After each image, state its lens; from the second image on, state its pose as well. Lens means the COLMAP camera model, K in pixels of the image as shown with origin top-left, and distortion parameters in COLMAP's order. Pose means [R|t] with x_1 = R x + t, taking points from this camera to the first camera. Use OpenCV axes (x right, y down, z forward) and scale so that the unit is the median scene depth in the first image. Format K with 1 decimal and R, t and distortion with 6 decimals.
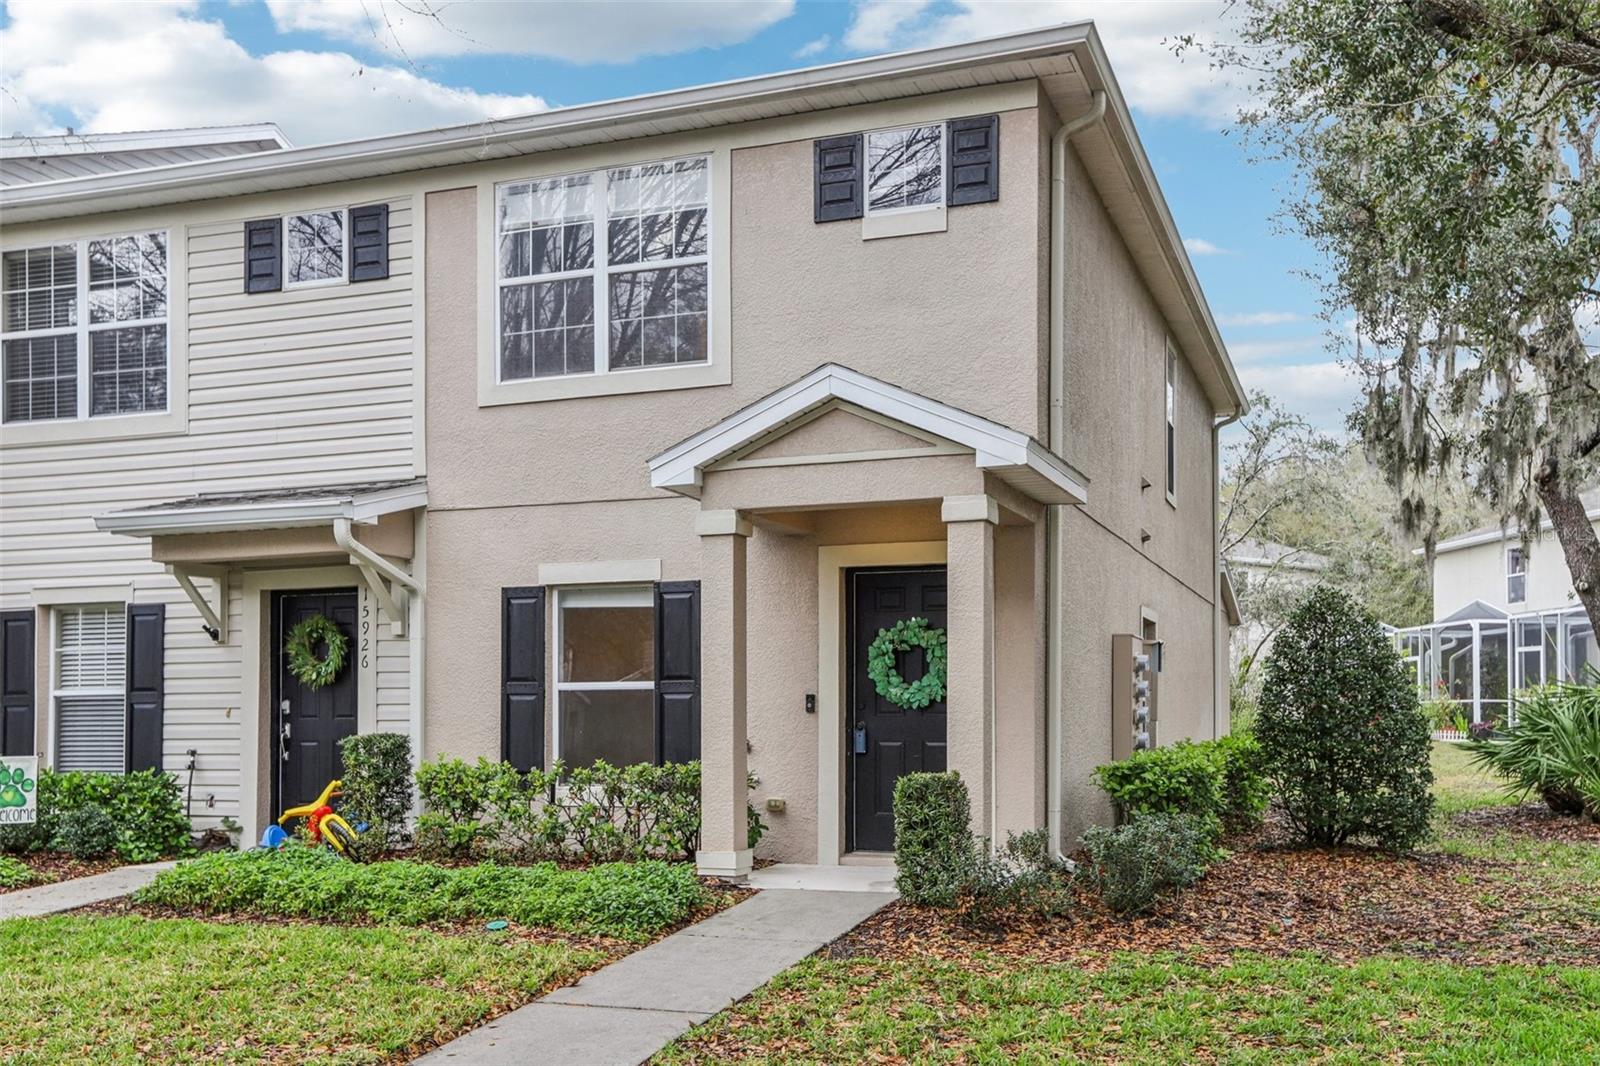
lens RADIAL K [[1609.5, 0, 794.2], [0, 1609.5, 523.0], [0, 0, 1]] dist [0.109214, 0.009242]
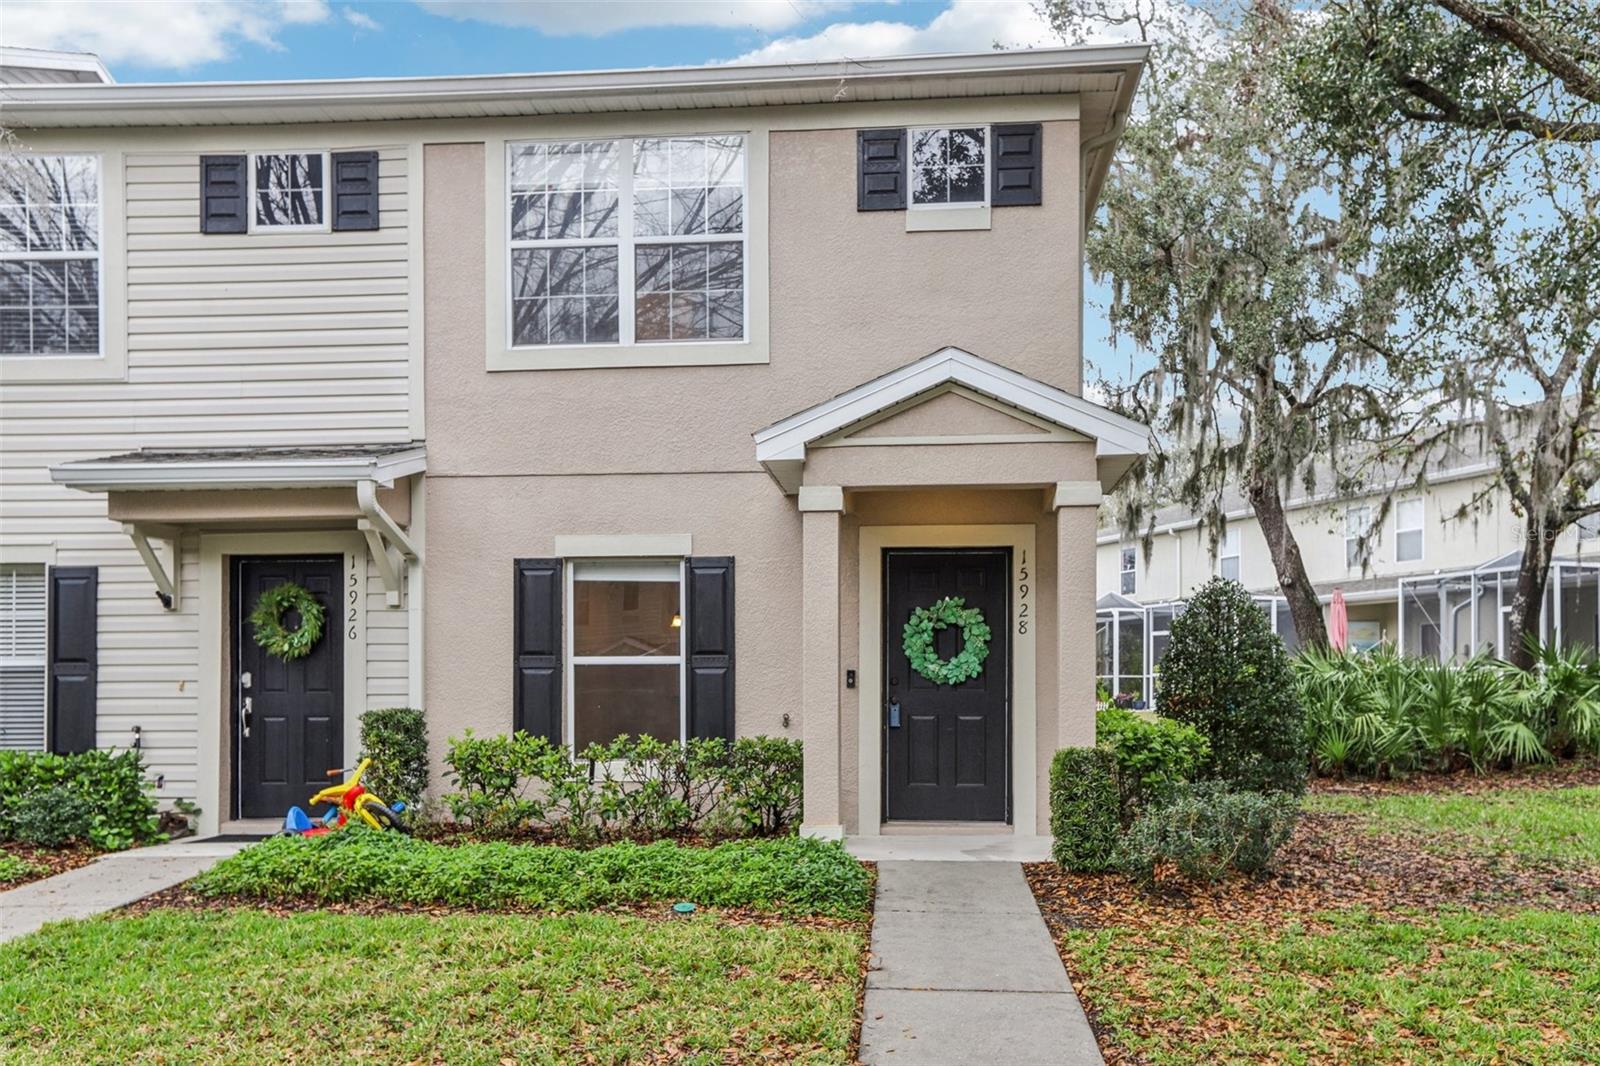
lens RADIAL K [[1459.9, 0, 800.0], [0, 1459.9, 533.0], [0, 0, 1]] dist [0.093623, 0.004032]
pose [[0.962662, 0.030867, 0.268940, -0.249878], [-0.034075, 0.999393, 0.007269, 0.012193], [-0.268553, -0.016162, 0.963129, 0.103238]]
